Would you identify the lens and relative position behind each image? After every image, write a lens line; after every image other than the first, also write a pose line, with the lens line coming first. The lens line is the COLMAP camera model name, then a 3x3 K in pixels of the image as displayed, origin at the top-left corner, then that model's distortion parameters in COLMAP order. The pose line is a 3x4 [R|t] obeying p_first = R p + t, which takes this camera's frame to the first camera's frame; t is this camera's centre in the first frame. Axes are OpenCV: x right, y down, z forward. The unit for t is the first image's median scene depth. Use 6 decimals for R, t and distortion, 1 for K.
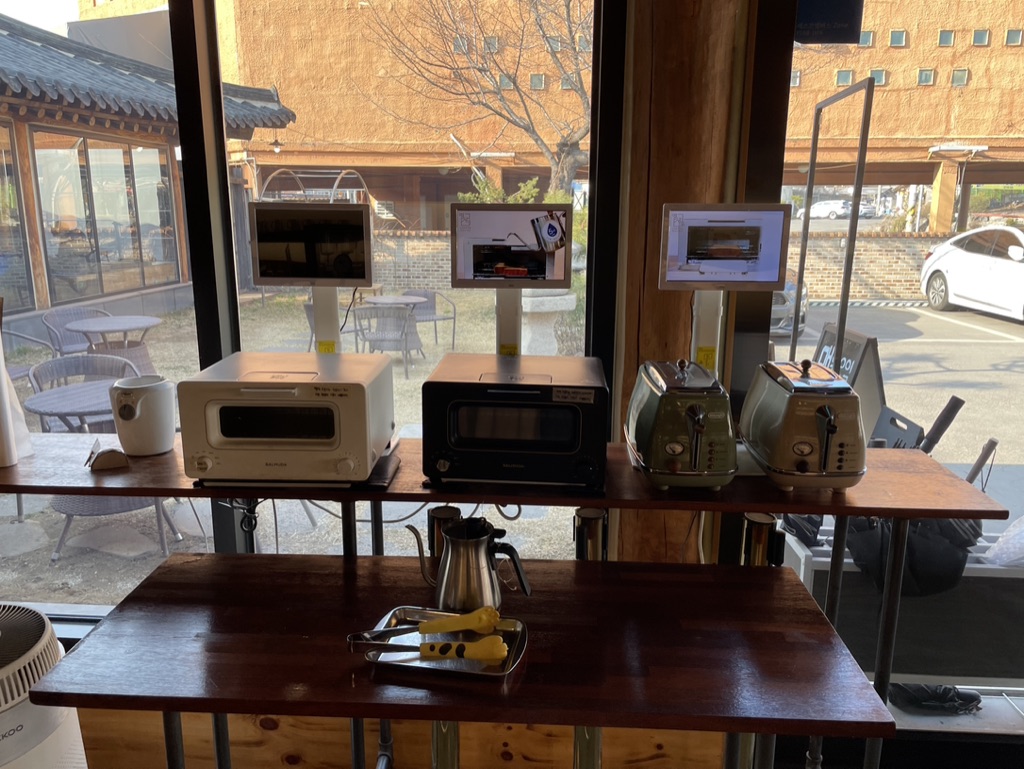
lens RADIAL K [[792.1, 0, 513.5], [0, 792.1, 387.0], [0, 0, 1]] dist [0.026125, -0.013832]
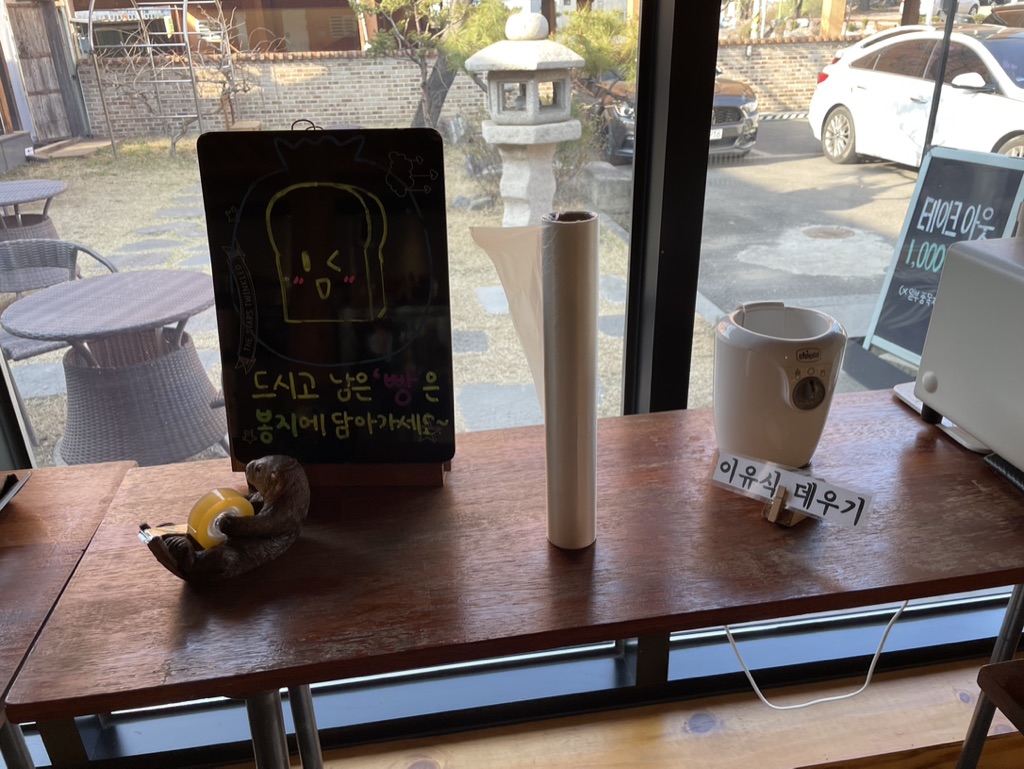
lens RADIAL K [[792.1, 0, 510.2], [0, 792.1, 384.9], [0, 0, 1]] dist [0.026125, -0.013832]
pose [[0.972690, -0.118677, 0.199476, -0.099442], [0.076506, 0.975304, 0.207192, -0.011051], [-0.219139, -0.186272, 0.957748, 0.078144]]
